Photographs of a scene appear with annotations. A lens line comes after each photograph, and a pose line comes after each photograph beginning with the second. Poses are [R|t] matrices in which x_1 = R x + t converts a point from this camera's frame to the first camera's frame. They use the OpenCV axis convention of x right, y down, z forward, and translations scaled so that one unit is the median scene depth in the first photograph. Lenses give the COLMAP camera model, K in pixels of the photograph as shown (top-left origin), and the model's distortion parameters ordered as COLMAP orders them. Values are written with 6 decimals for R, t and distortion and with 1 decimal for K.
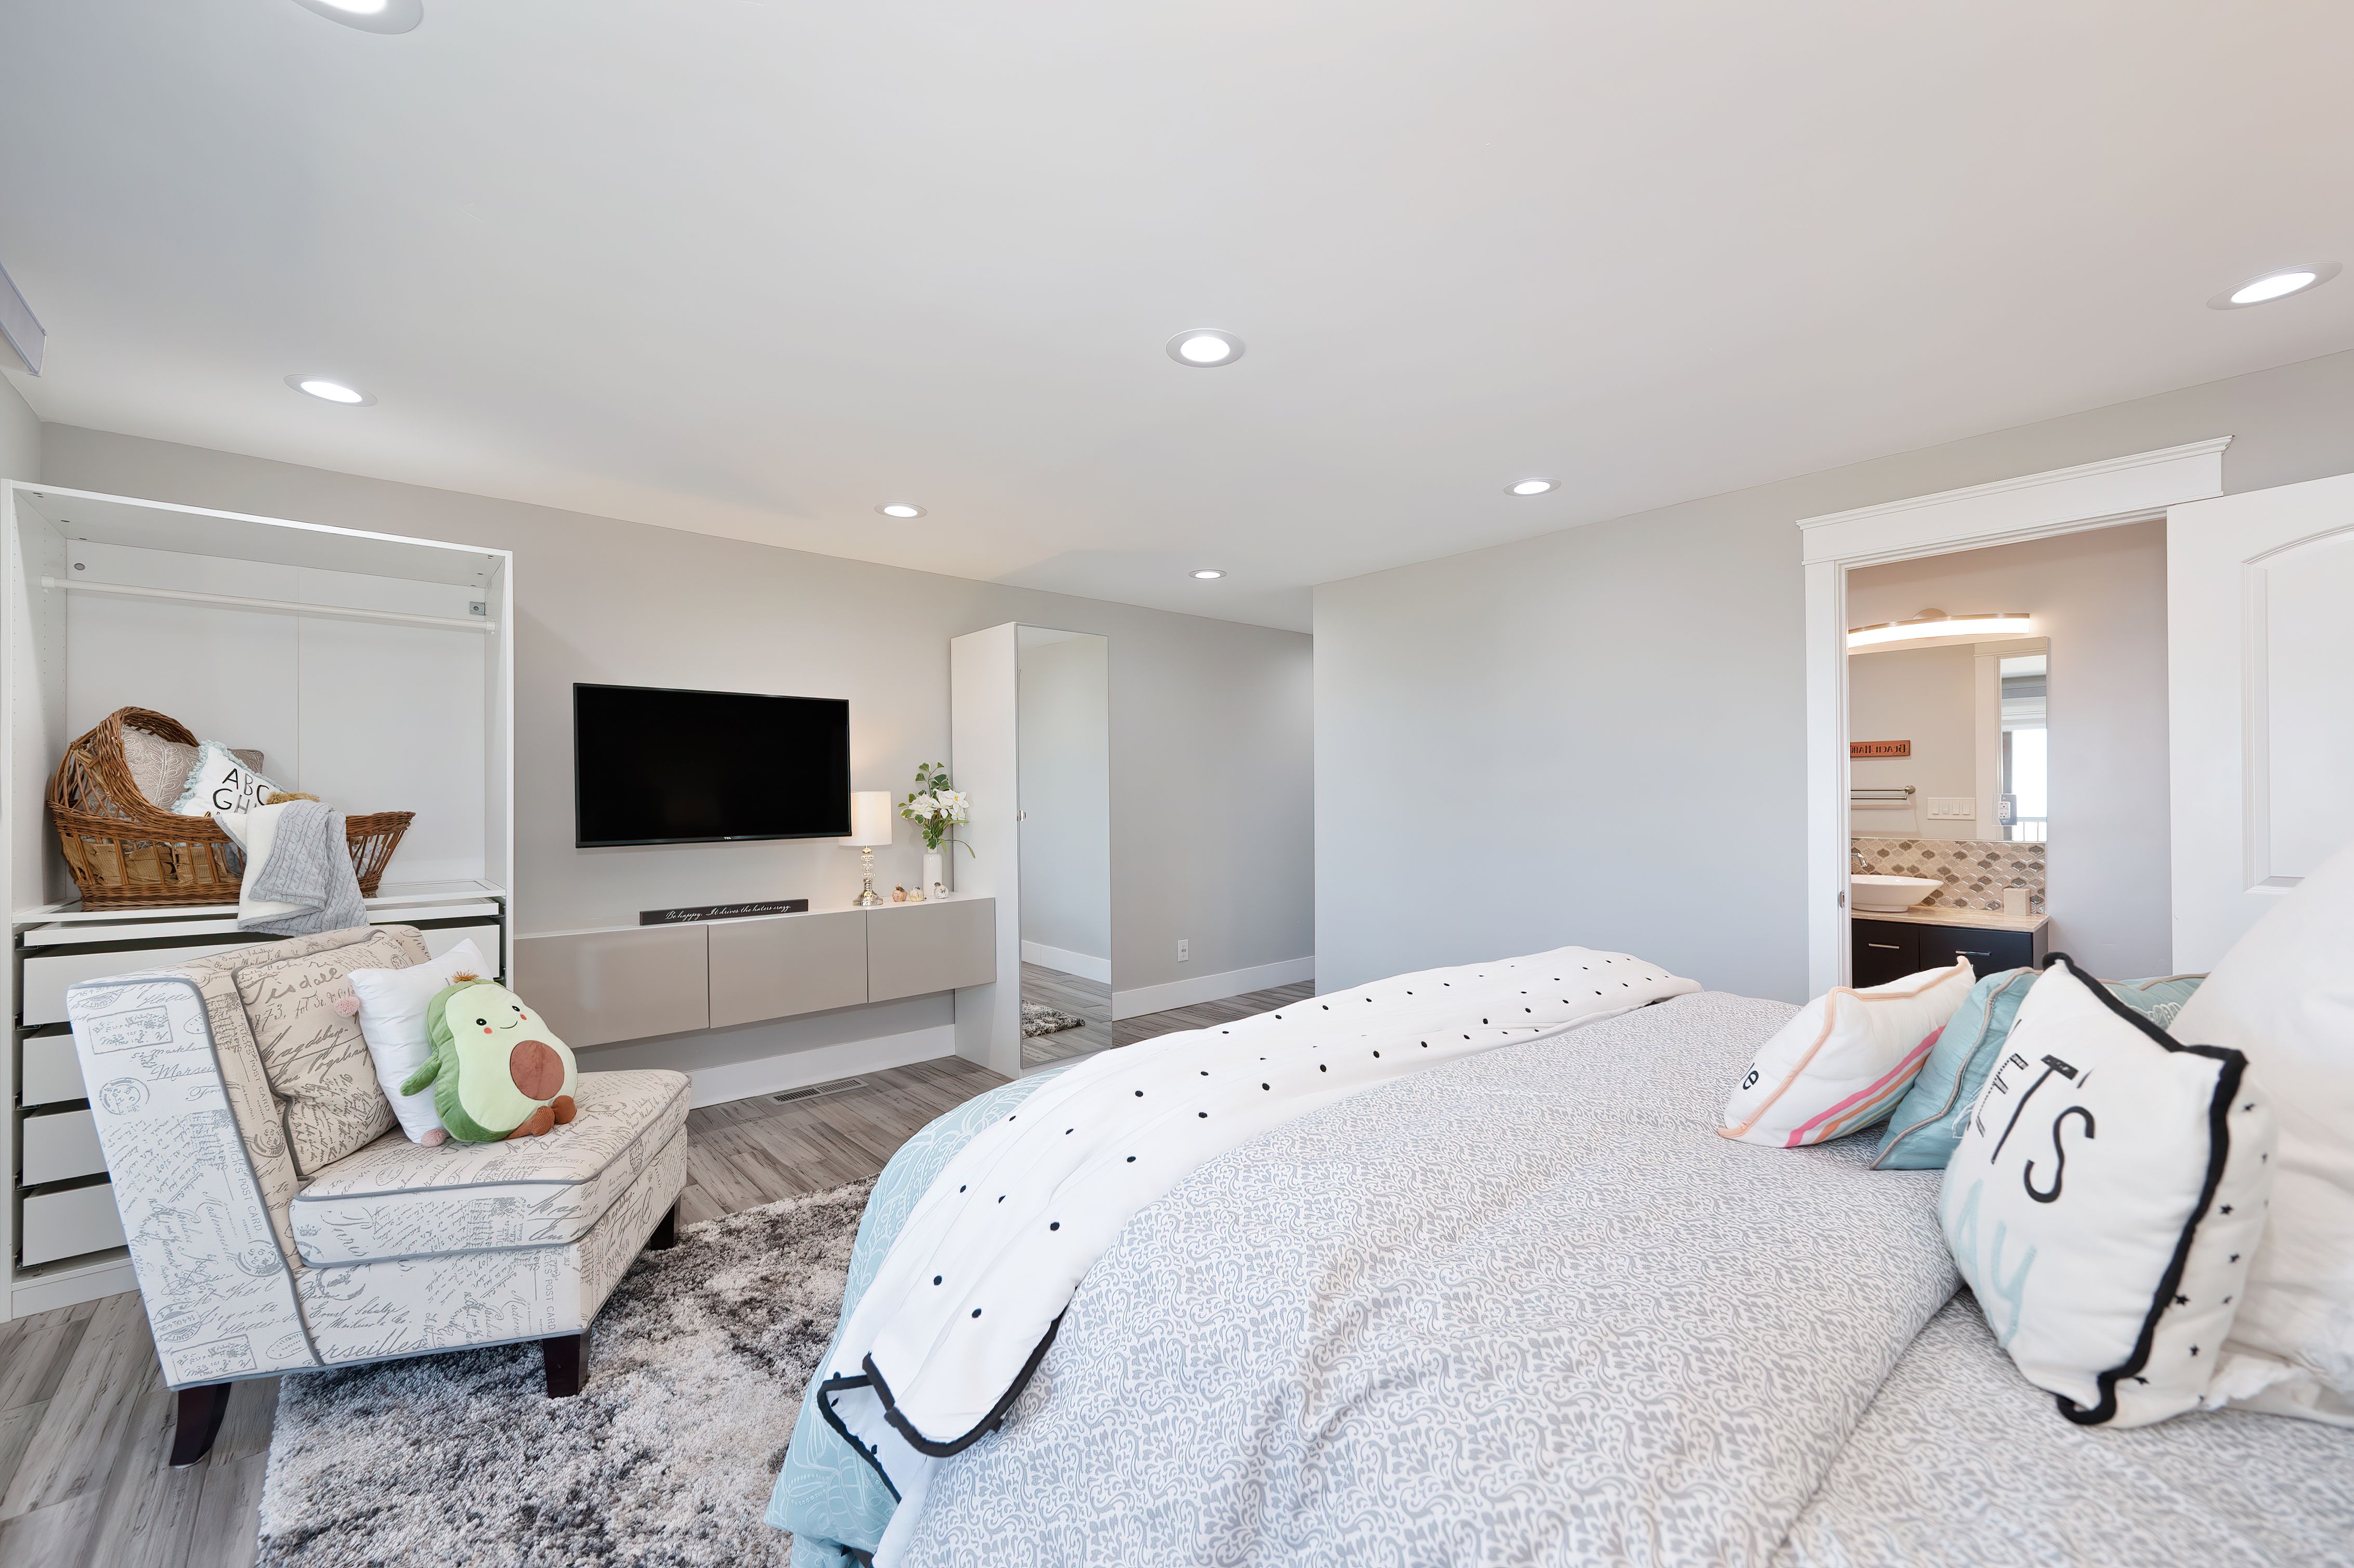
lens RADIAL K [[935.1, 0, 1184.2], [0, 935.1, 787.2], [0, 0, 1]] dist [-0.002366, -0.000866]
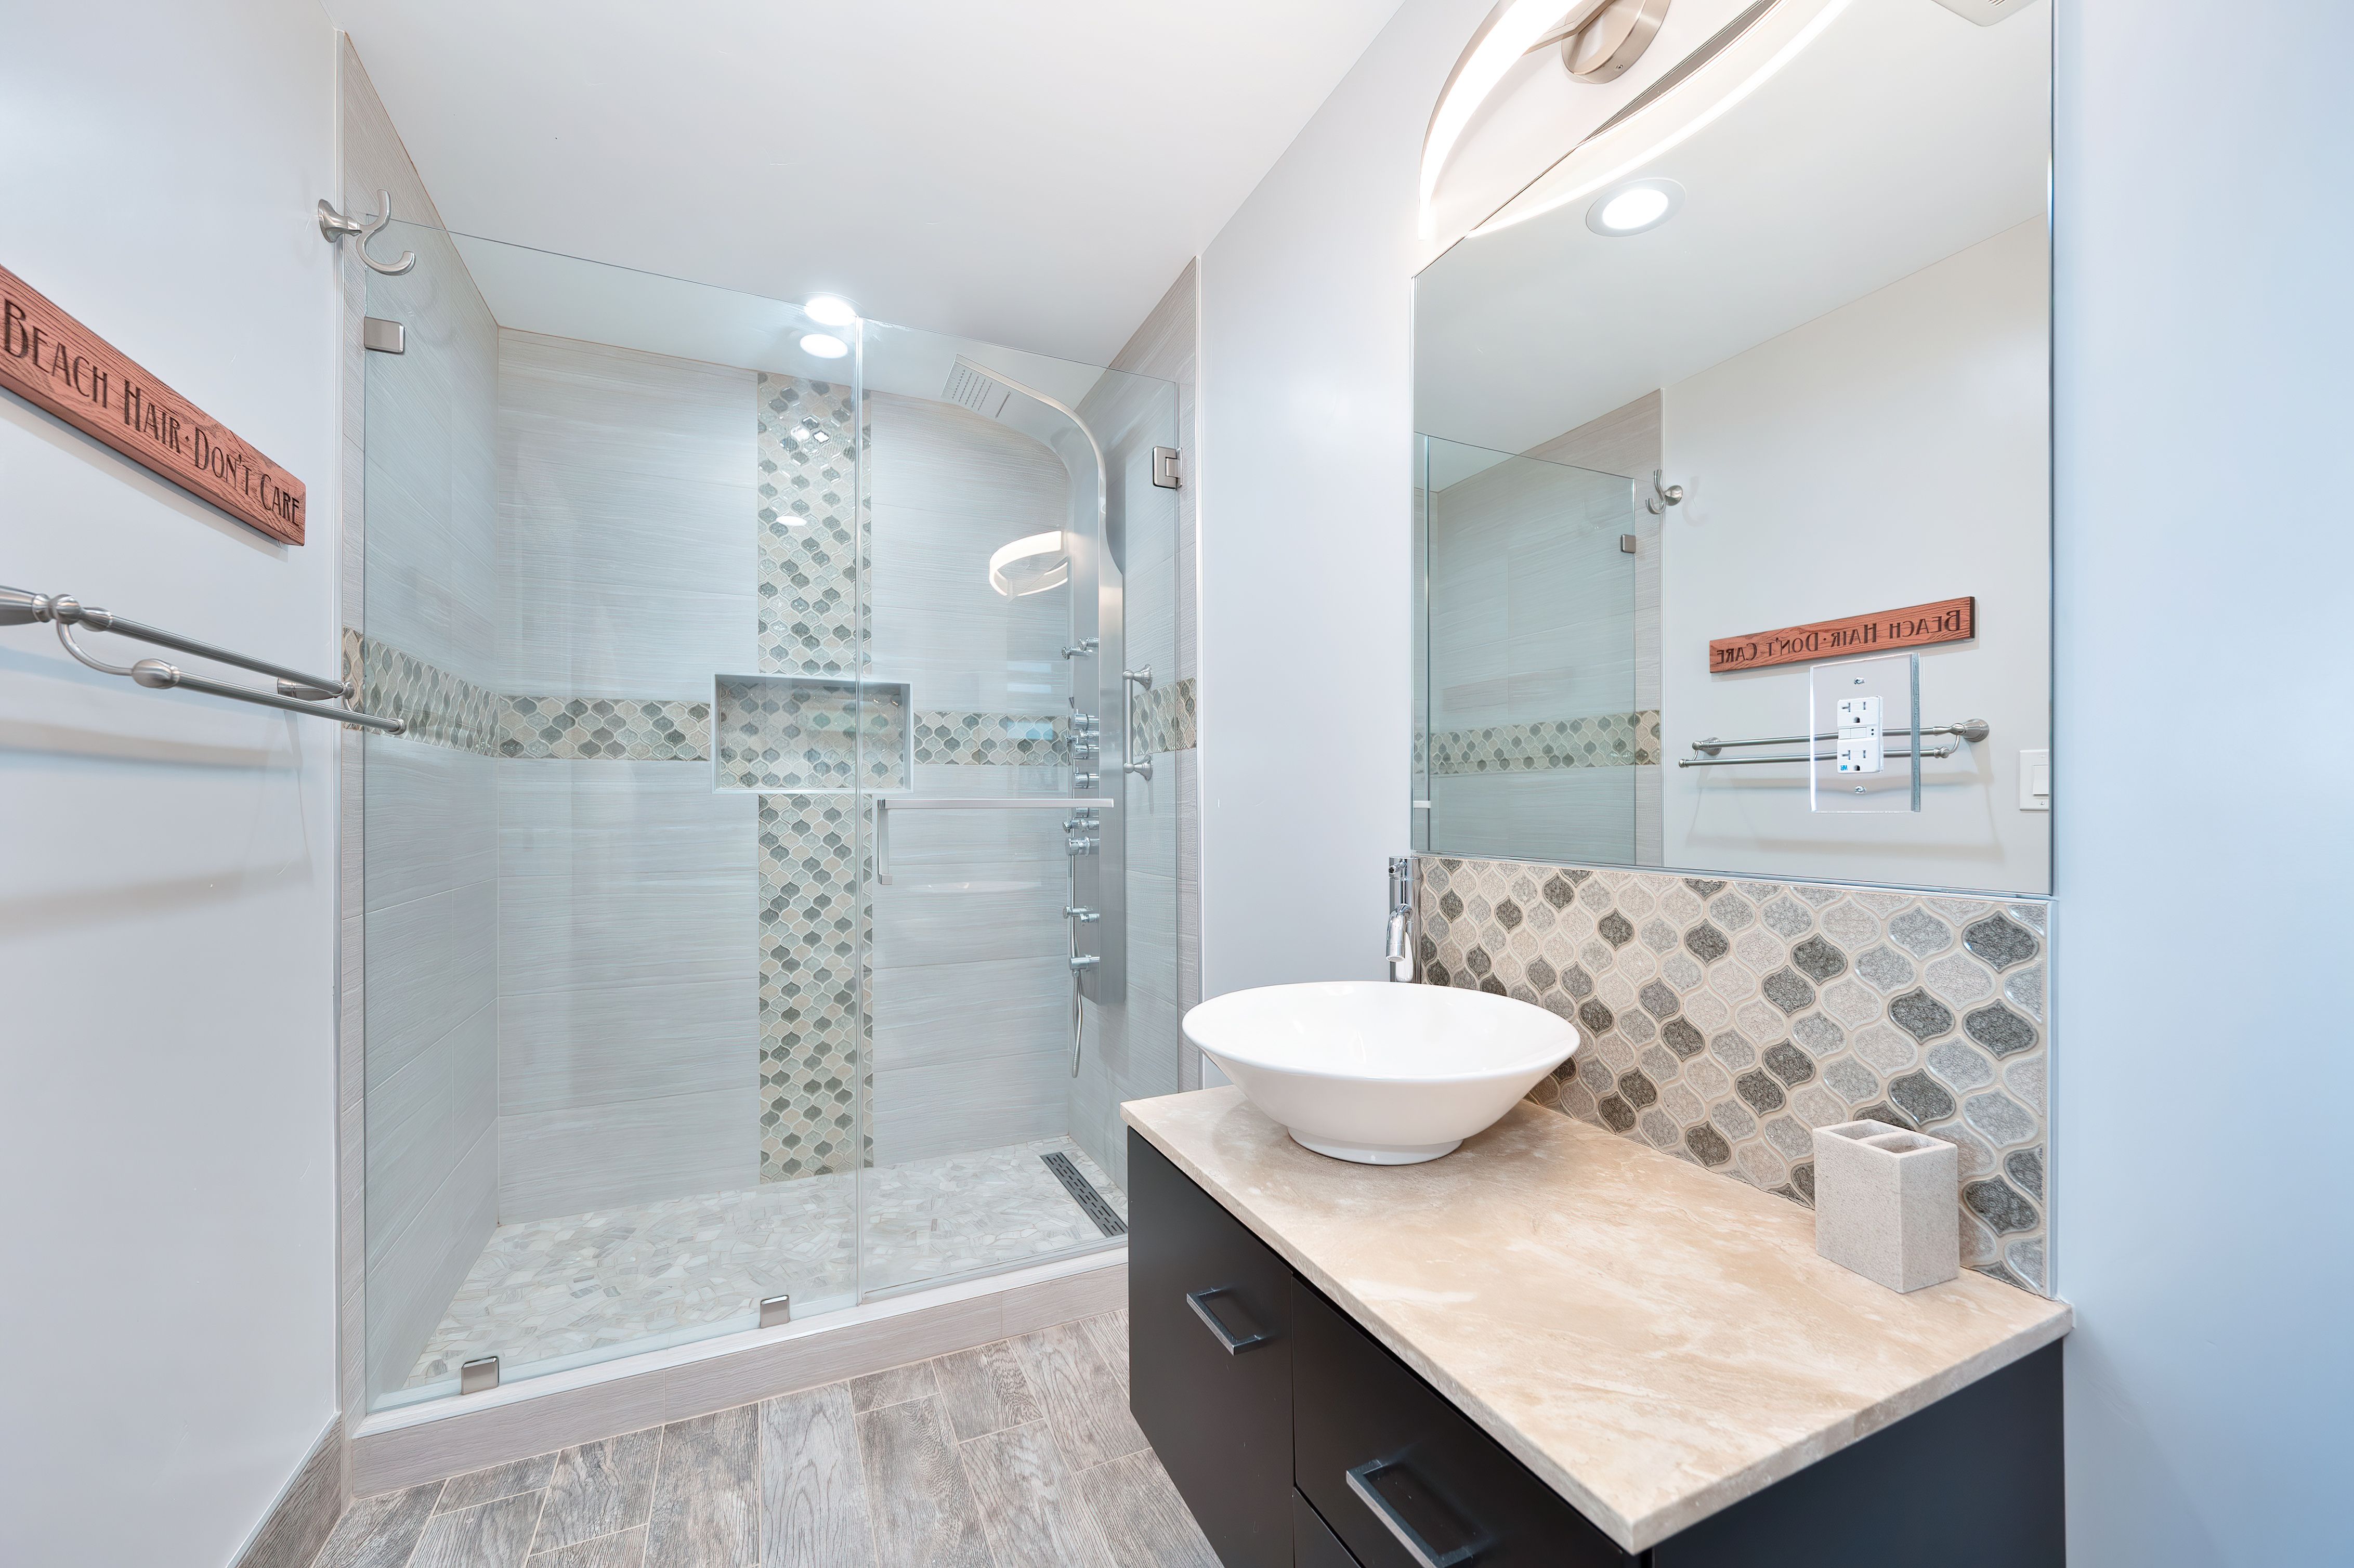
lens RADIAL K [[935.1, 0, 1176.6], [0, 935.1, 795.6], [0, 0, 1]] dist [-0.002366, -0.000866]
pose [[0.955971, -0.000557, -0.293462, 0.783120], [0.000710, 1.000000, 0.000415, 0.036816], [0.293461, -0.000605, 0.955971, 0.747316]]
